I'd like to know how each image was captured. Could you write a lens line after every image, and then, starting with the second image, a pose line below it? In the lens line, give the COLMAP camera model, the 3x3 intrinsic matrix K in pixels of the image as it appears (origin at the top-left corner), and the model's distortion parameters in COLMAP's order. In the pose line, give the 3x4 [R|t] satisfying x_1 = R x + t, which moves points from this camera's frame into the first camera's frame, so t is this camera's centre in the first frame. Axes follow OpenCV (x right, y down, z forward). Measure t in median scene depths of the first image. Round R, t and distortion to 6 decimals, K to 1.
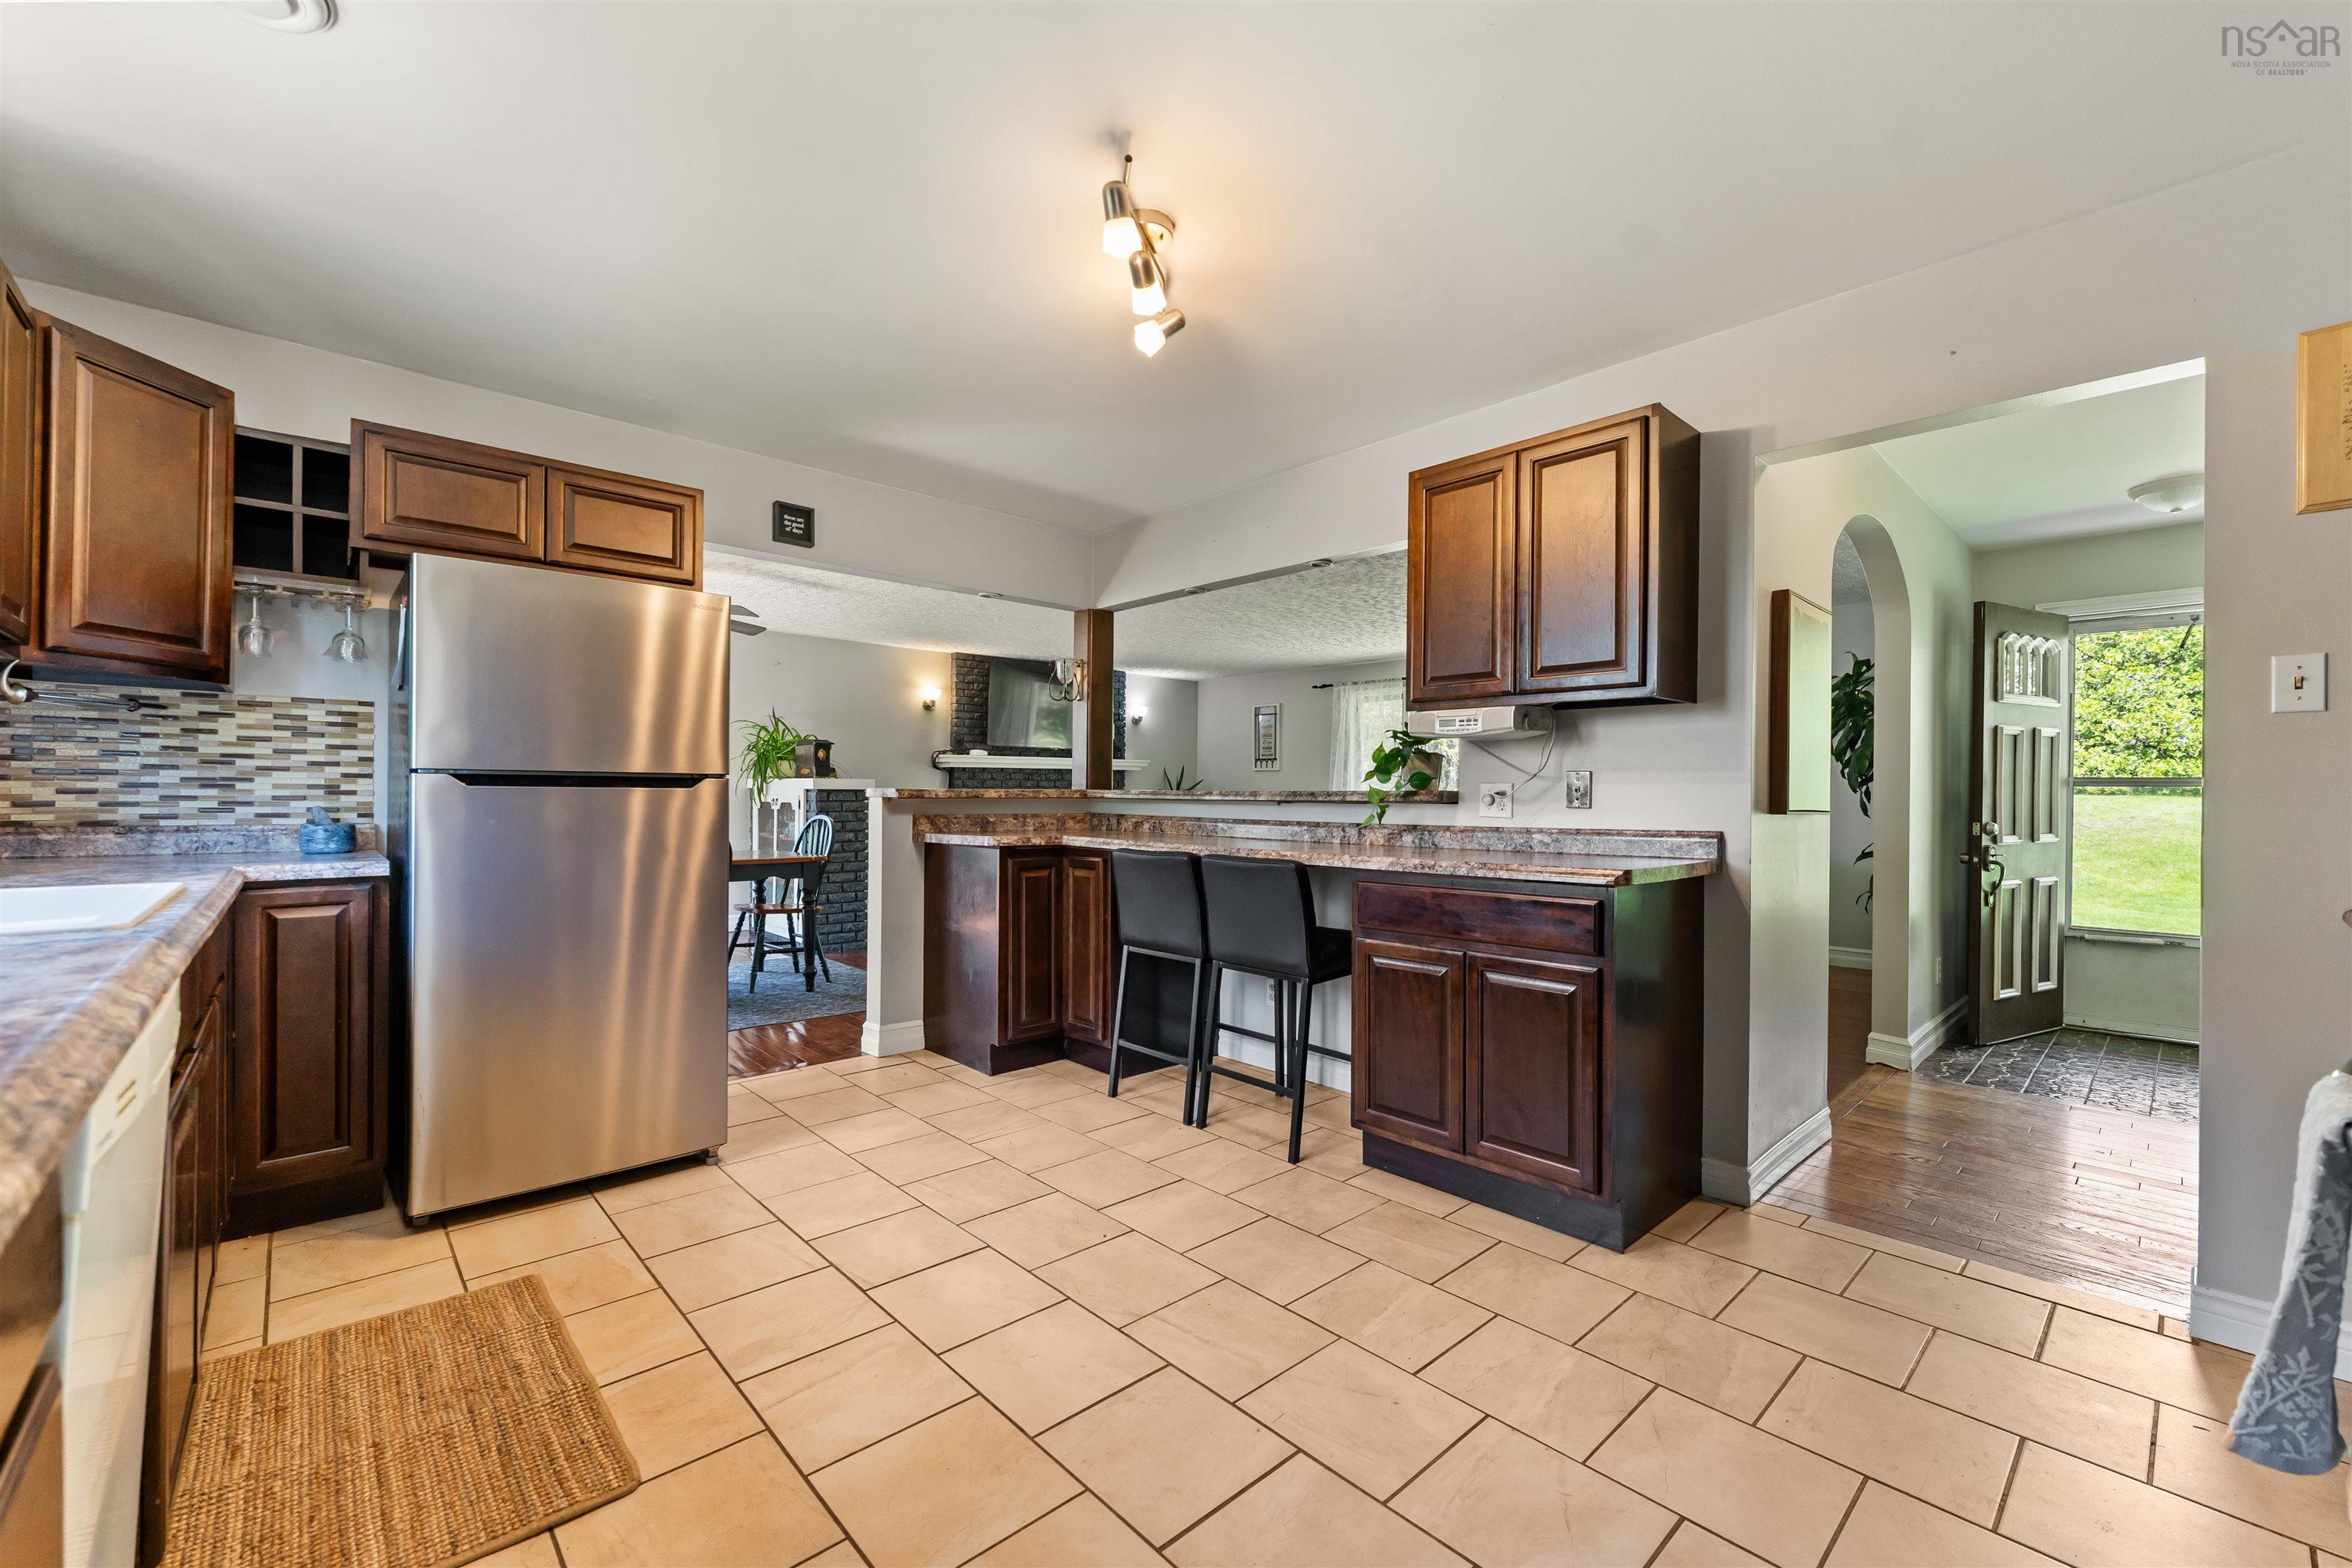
lens RADIAL K [[951.4, 0, 1162.8], [0, 951.4, 790.1], [0, 0, 1]] dist [-0.001286, -0.000376]
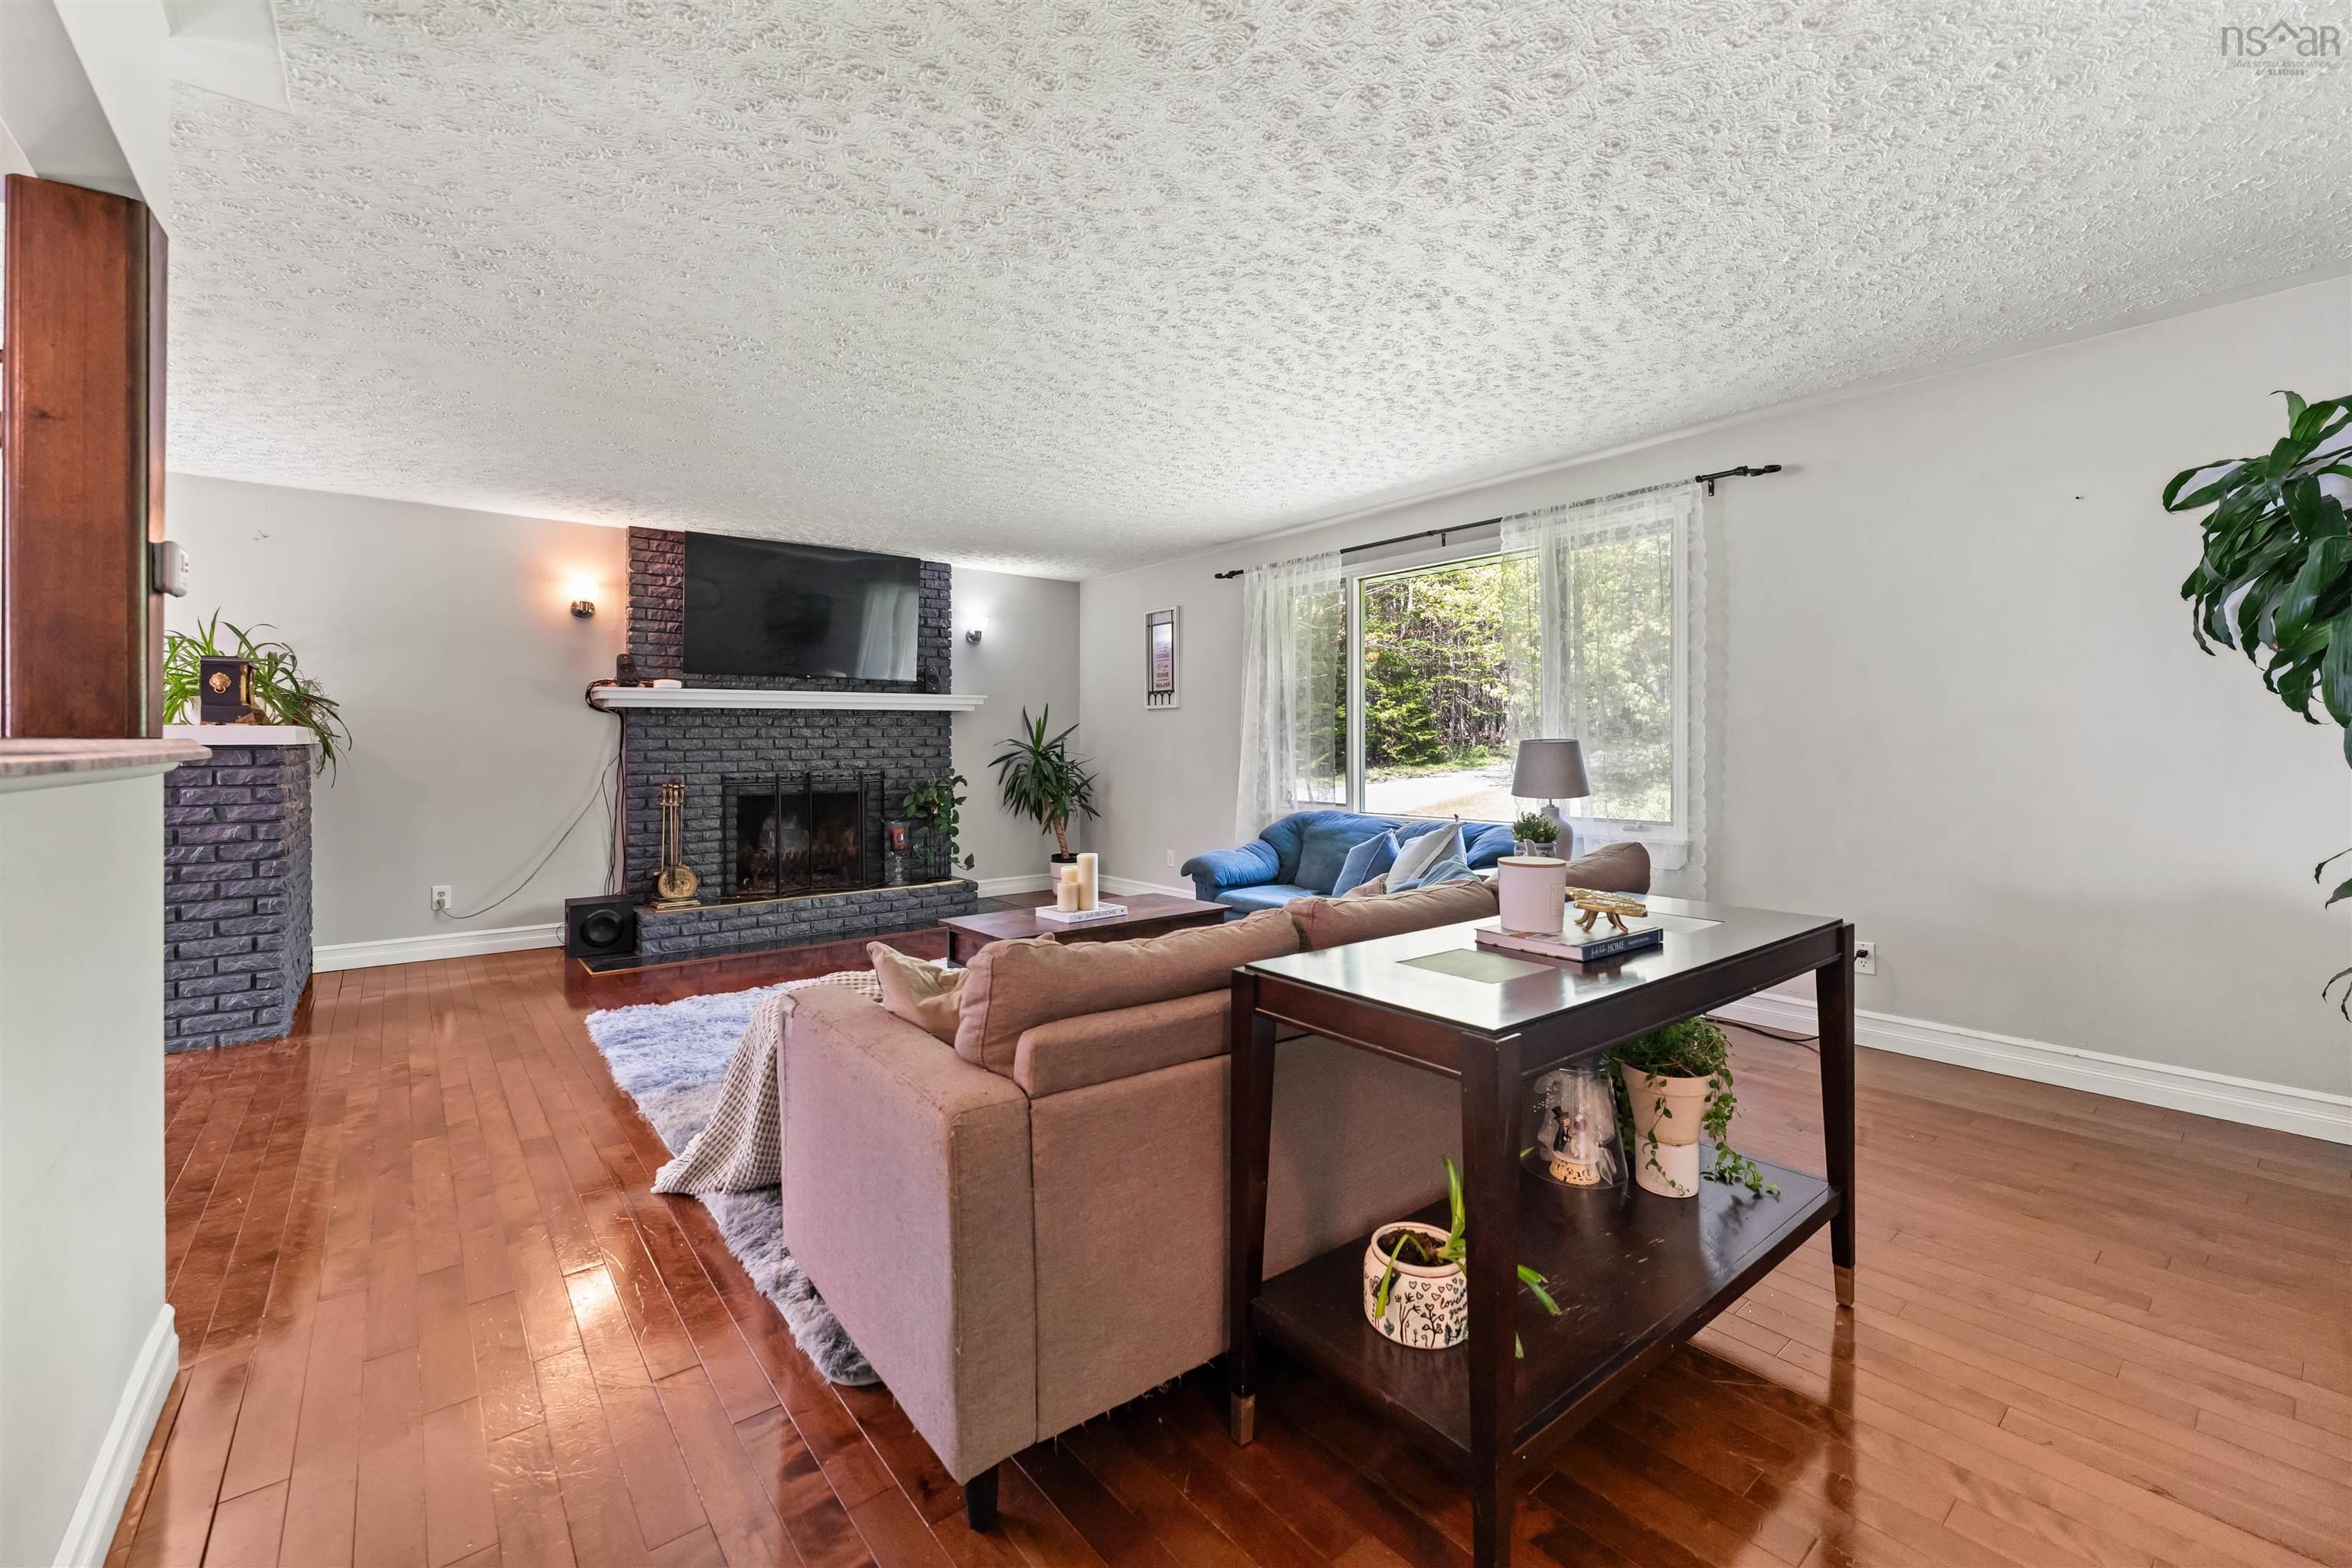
lens RADIAL K [[965.6, 0, 1172.3], [0, 965.6, 743.4], [0, 0, 1]] dist [-0.001275, -0.000401]
pose [[0.998068, -0.010020, -0.061325, 0.172814], [0.010275, 0.999940, 0.003843, 0.001237], [0.061283, -0.004466, 0.998110, 0.361000]]
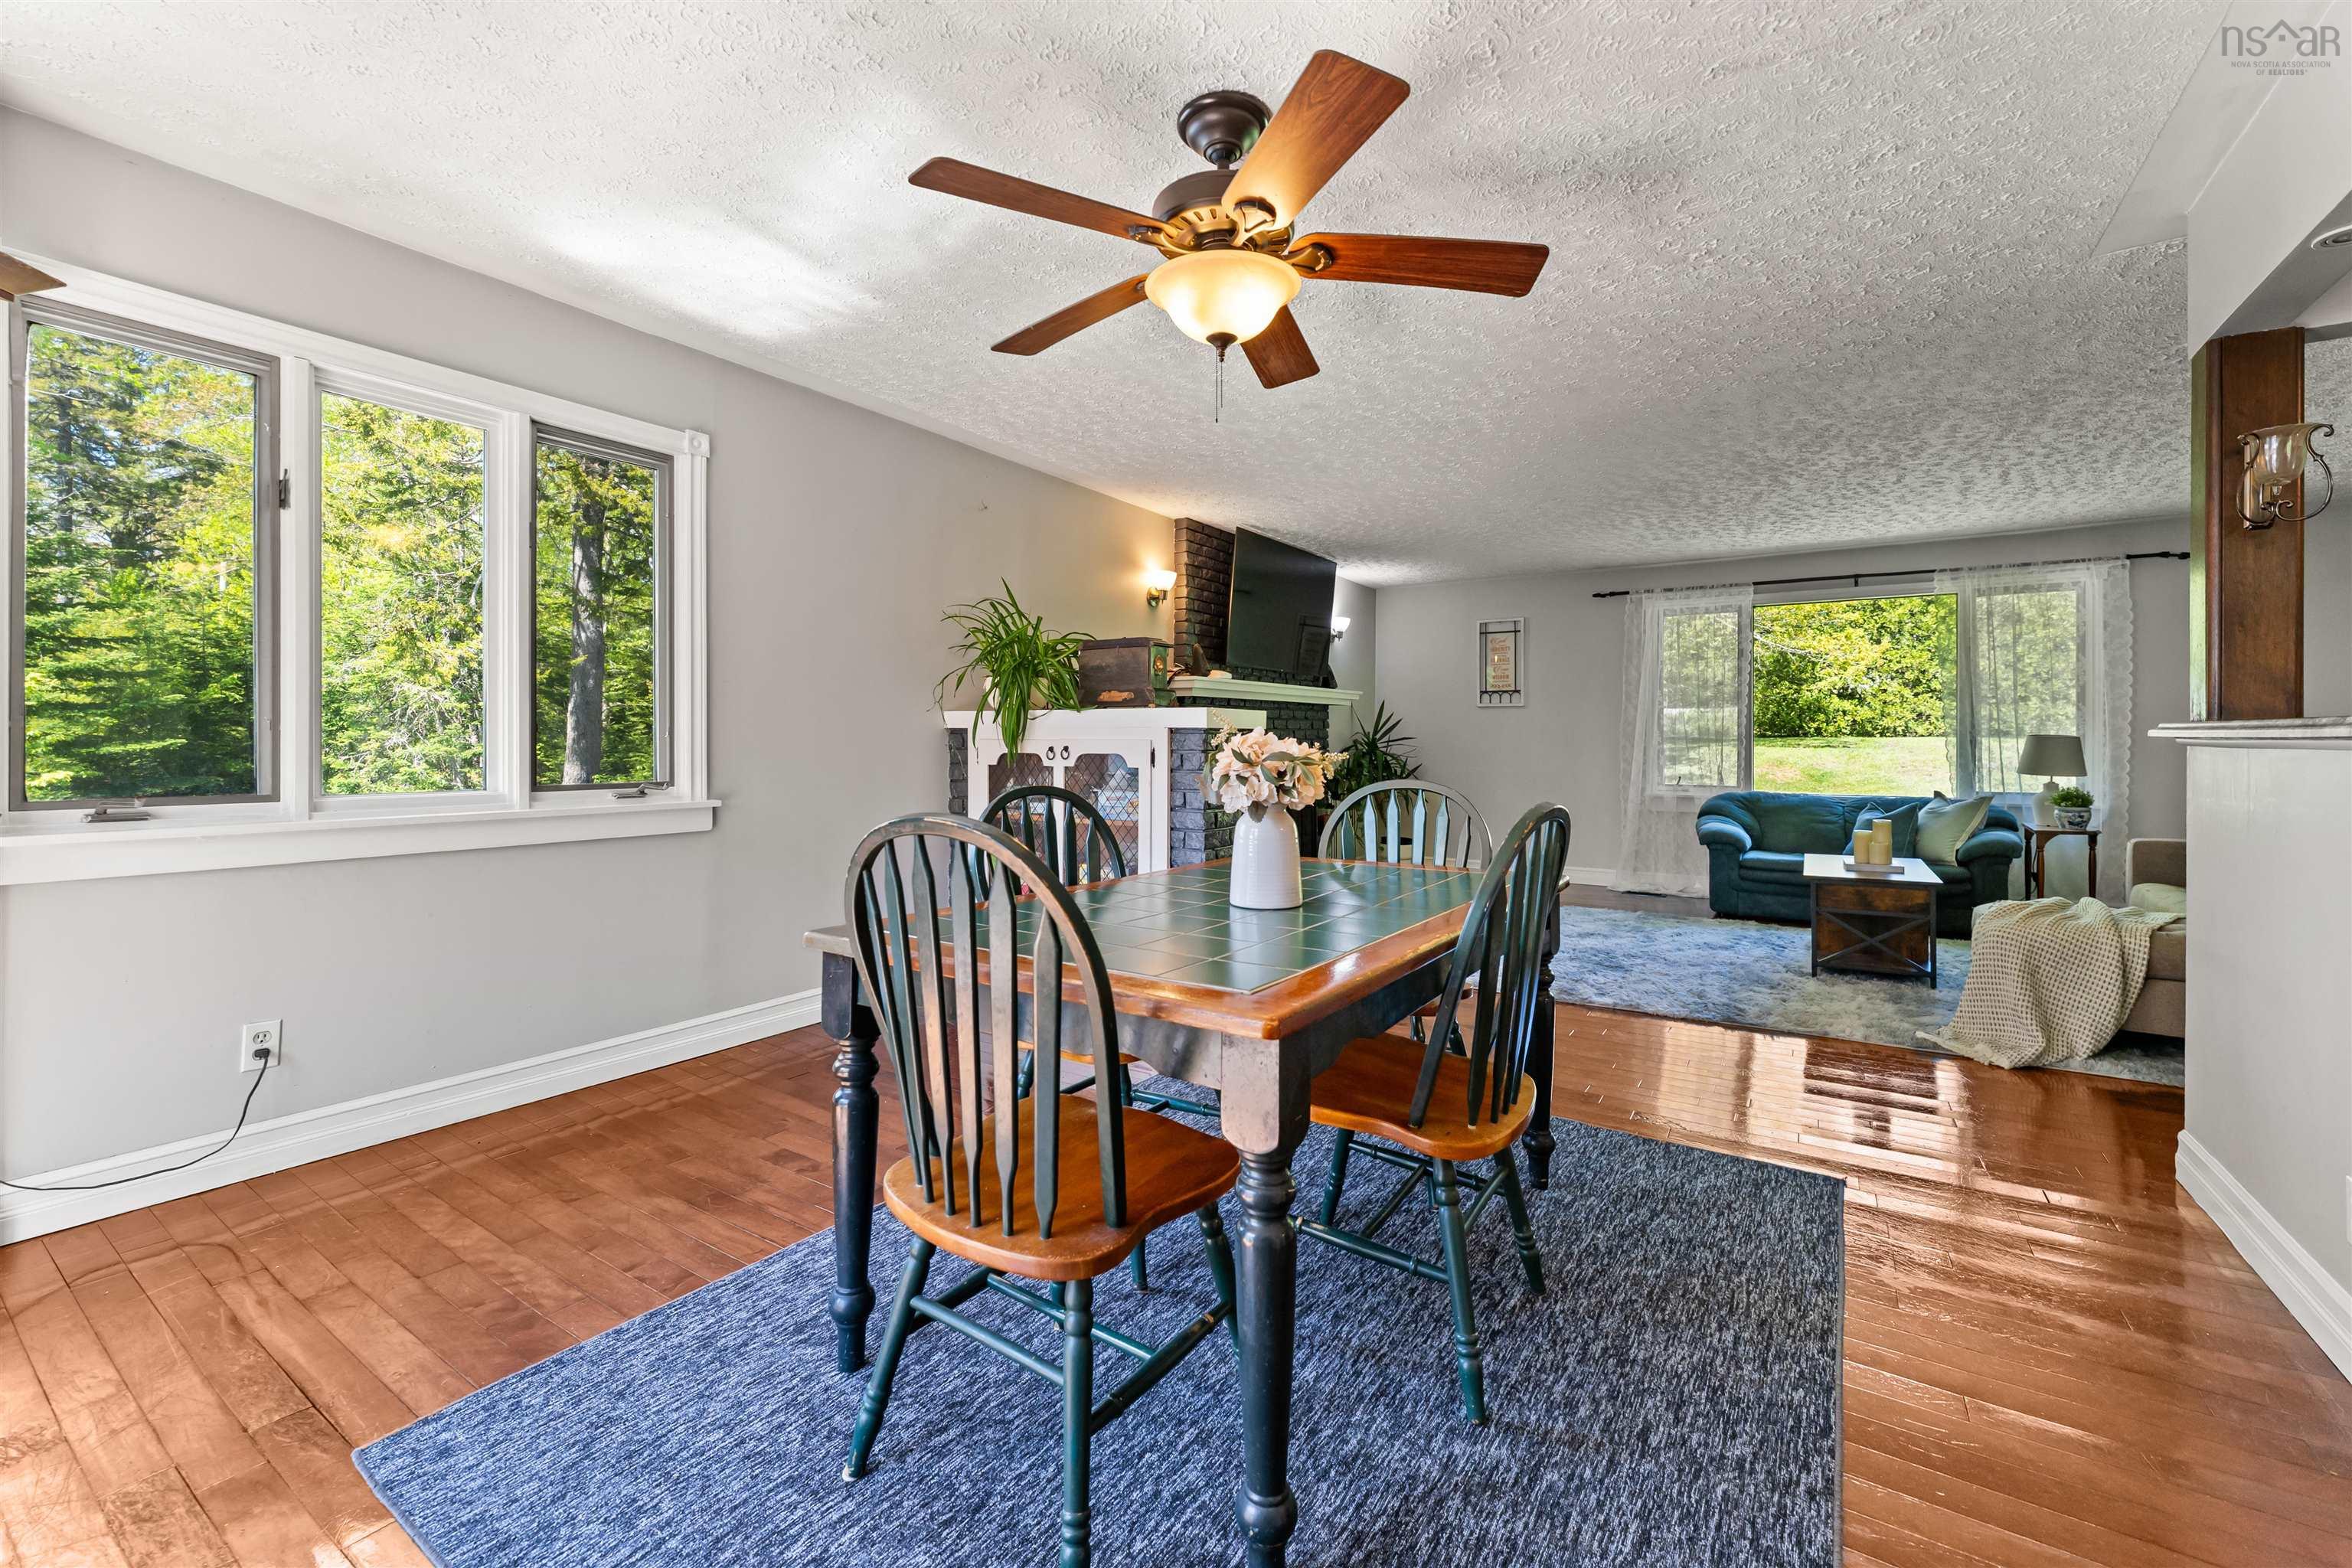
lens RADIAL K [[965.6, 0, 1172.3], [0, 965.6, 743.4], [0, 0, 1]] dist [-0.001275, -0.000401]
pose [[0.969016, -0.003851, 0.246970, -0.367218], [0.001678, 0.999958, 0.009008, 0.001592], [-0.246994, -0.008315, 0.968981, 0.353546]]
